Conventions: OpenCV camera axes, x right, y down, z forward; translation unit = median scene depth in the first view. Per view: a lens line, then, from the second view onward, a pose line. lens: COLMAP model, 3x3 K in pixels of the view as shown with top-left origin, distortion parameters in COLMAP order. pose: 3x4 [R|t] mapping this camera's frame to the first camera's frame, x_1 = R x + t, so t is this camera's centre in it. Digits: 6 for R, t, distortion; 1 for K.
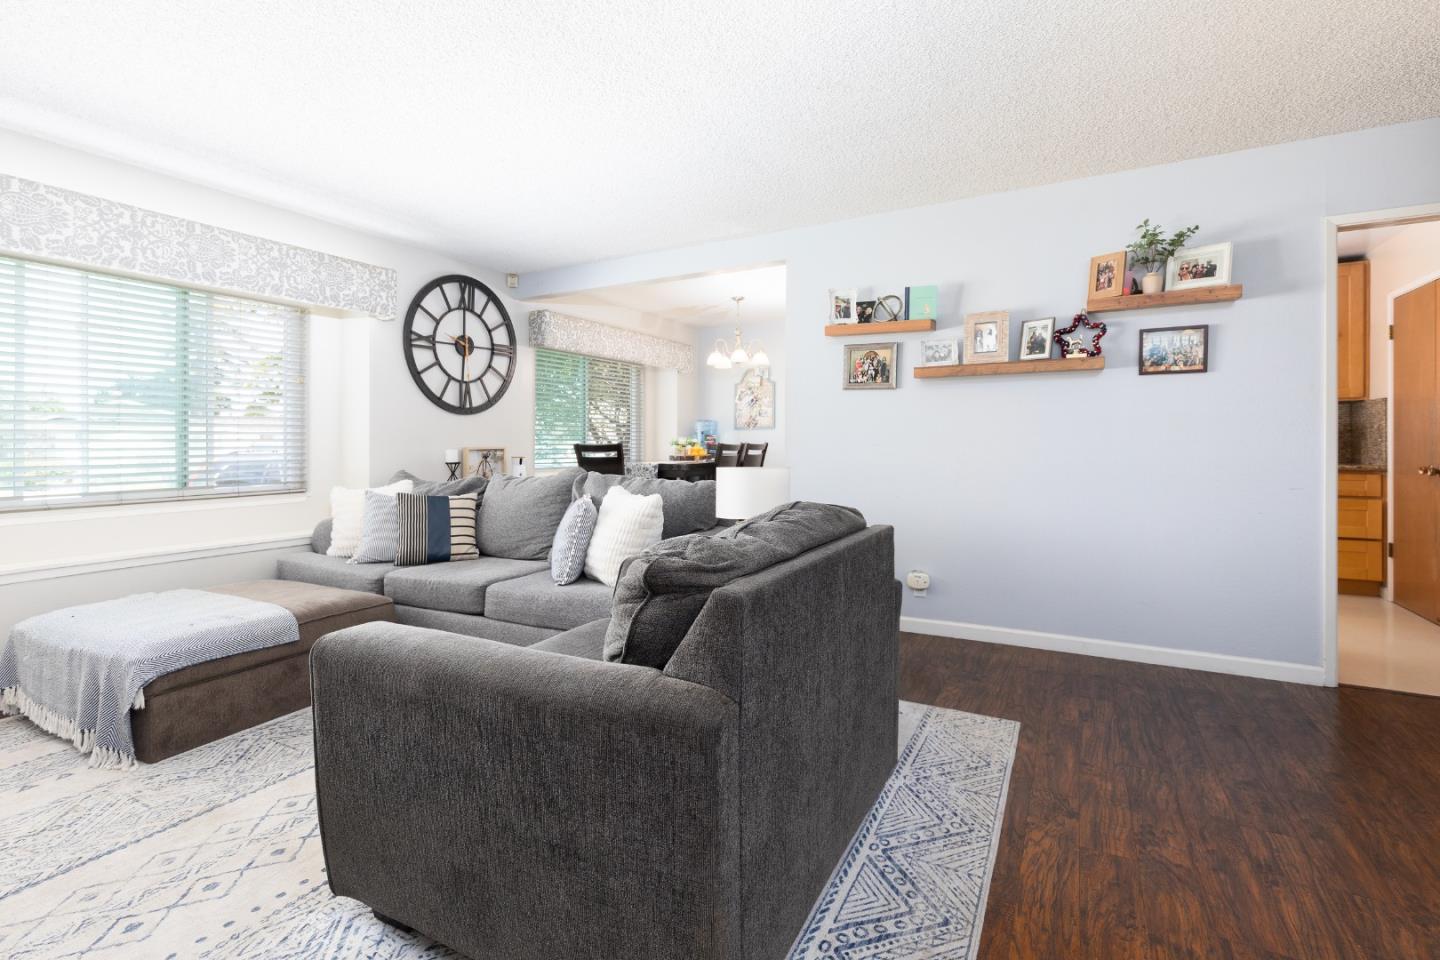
lens RADIAL K [[664.5, 0, 715.3], [0, 664.5, 428.6], [0, 0, 1]] dist [0.001240, 0.001048]
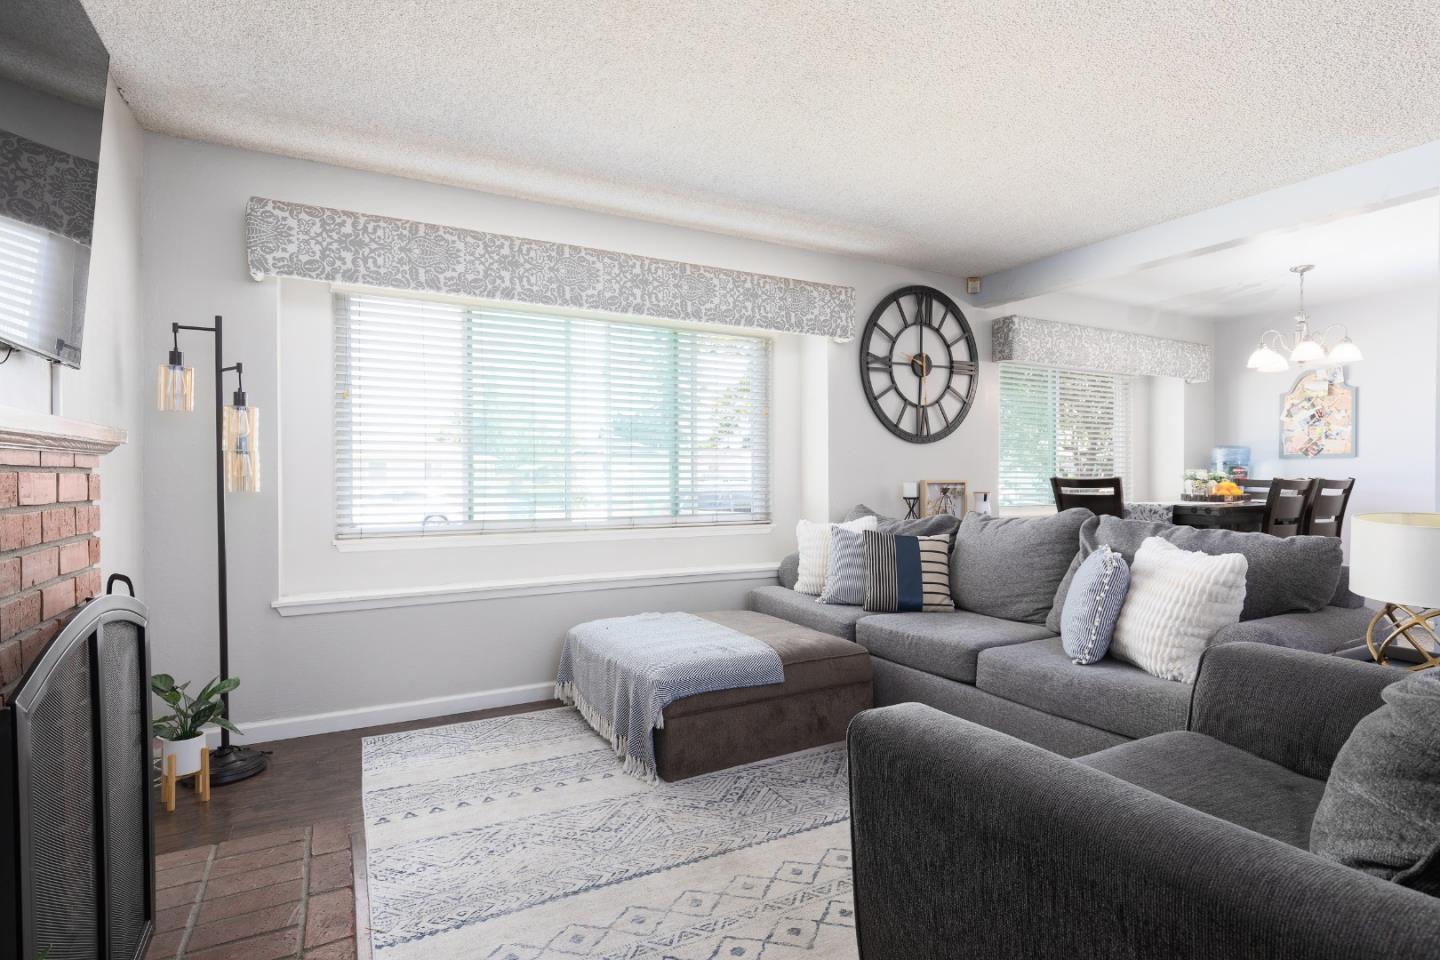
lens RADIAL K [[720.5, 0, 720.3], [0, 720.5, 471.2], [0, 0, 1]] dist [0.000689, 0.000118]
pose [[0.835508, 0.004937, -0.549457, -0.100773], [0.004636, 0.999861, 0.016034, -0.000606], [0.549459, -0.015943, 0.835368, 0.068658]]
